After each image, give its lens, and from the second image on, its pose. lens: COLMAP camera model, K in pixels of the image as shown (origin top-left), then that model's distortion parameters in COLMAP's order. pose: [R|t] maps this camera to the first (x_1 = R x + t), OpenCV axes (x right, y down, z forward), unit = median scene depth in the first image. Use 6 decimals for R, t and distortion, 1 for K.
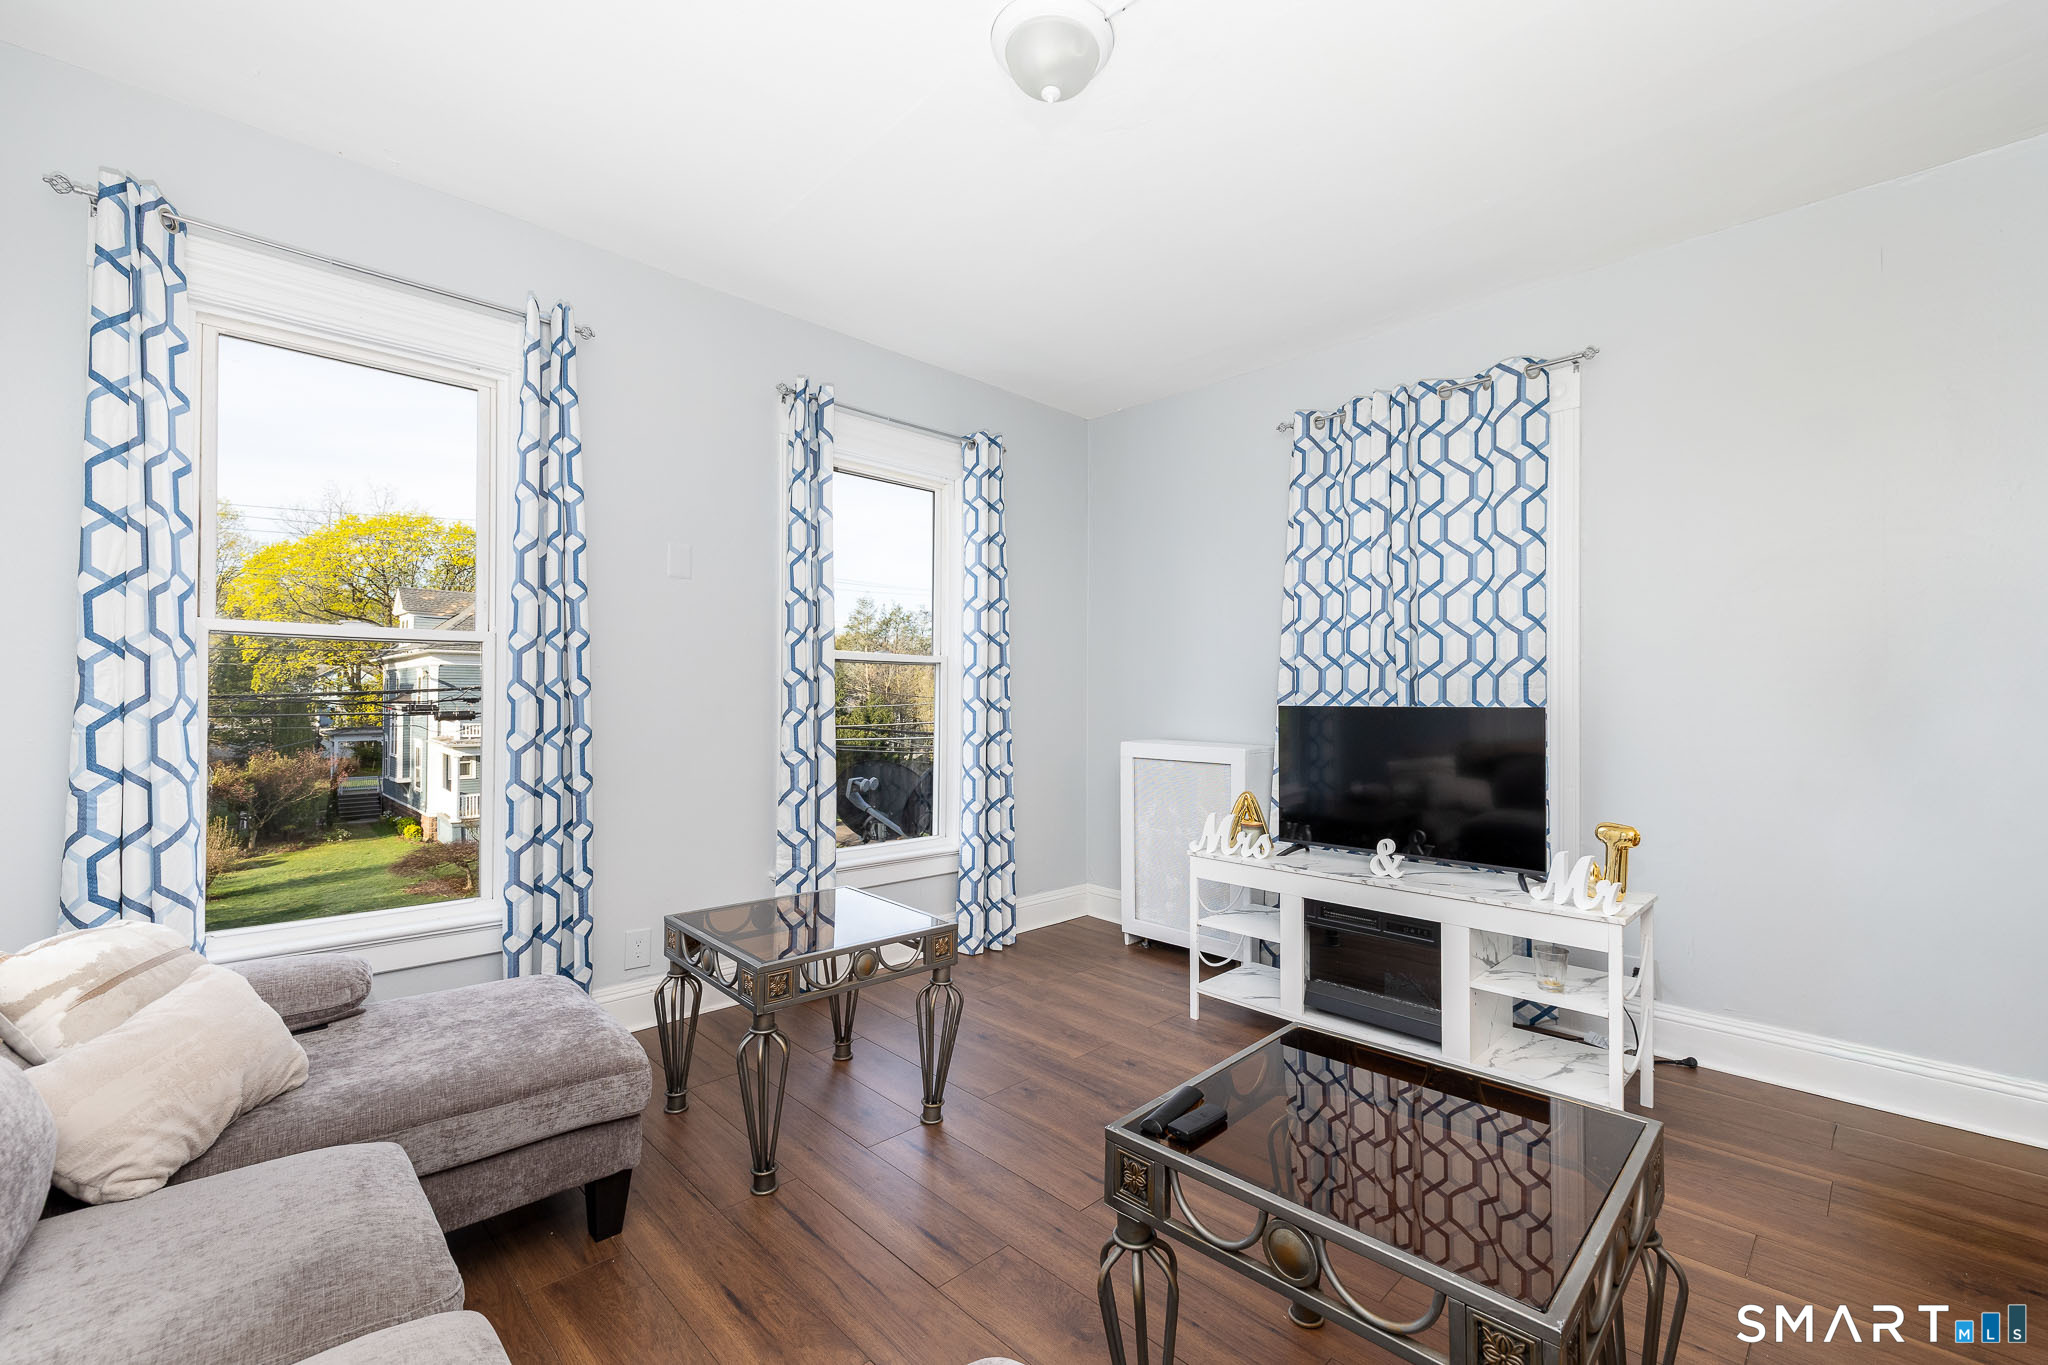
lens RADIAL K [[866.2, 0, 1022.7], [0, 866.2, 694.5], [0, 0, 1]] dist [-0.002581, 0.000183]
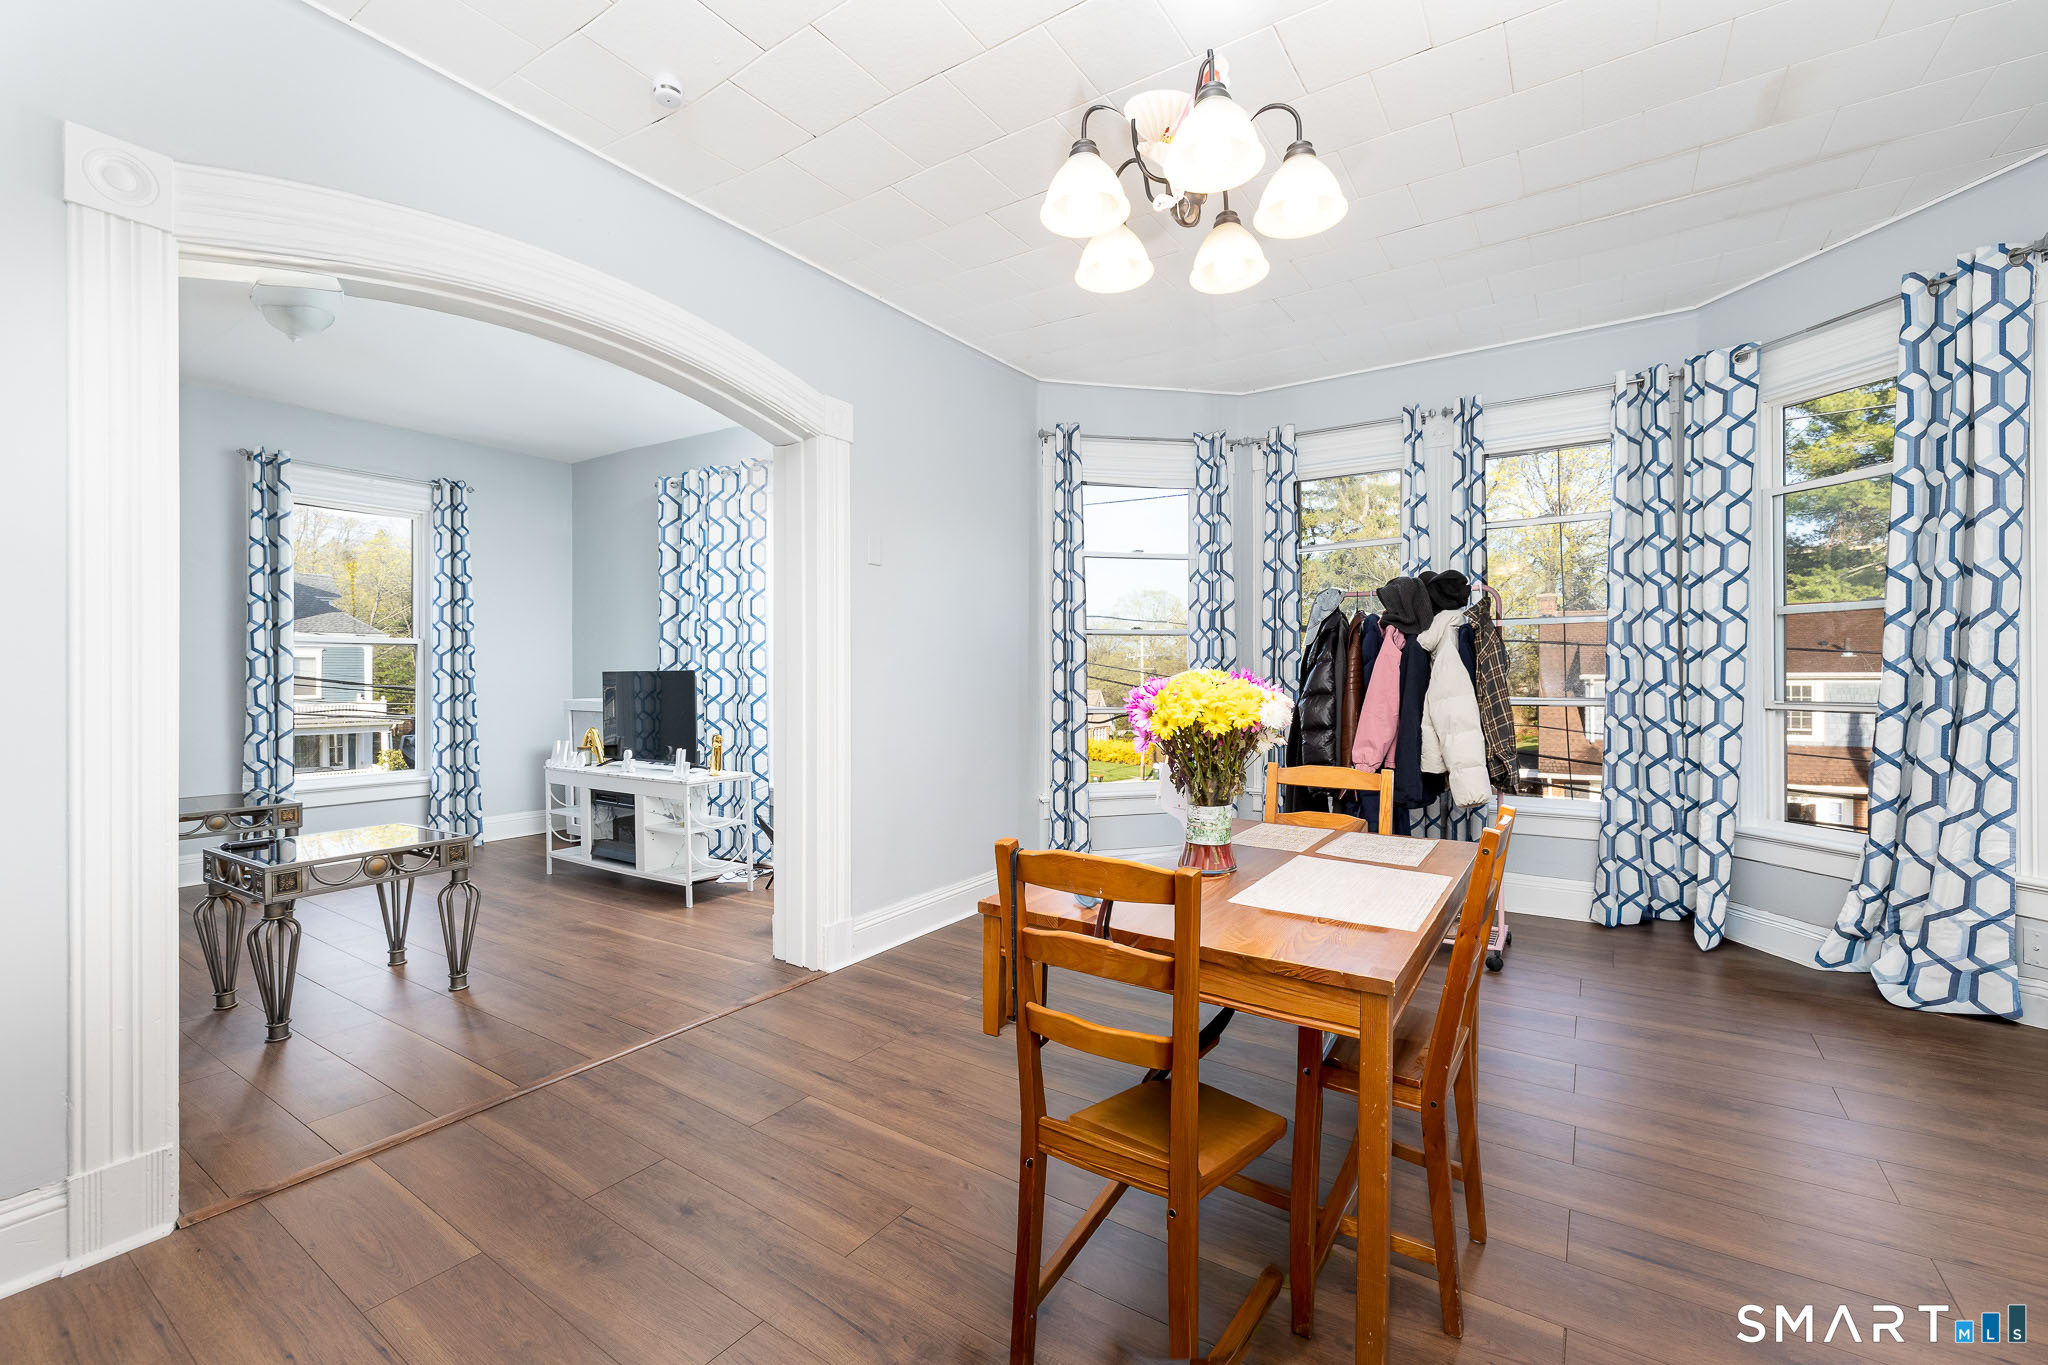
lens RADIAL K [[866.2, 0, 1023.8], [0, 866.2, 667.5], [0, 0, 1]] dist [-0.002581, 0.000183]
pose [[0.979193, -0.005517, 0.202855, 0.685157], [0.007140, 0.999948, -0.007272, 0.022224], [-0.202804, 0.008569, 0.979182, -0.649767]]
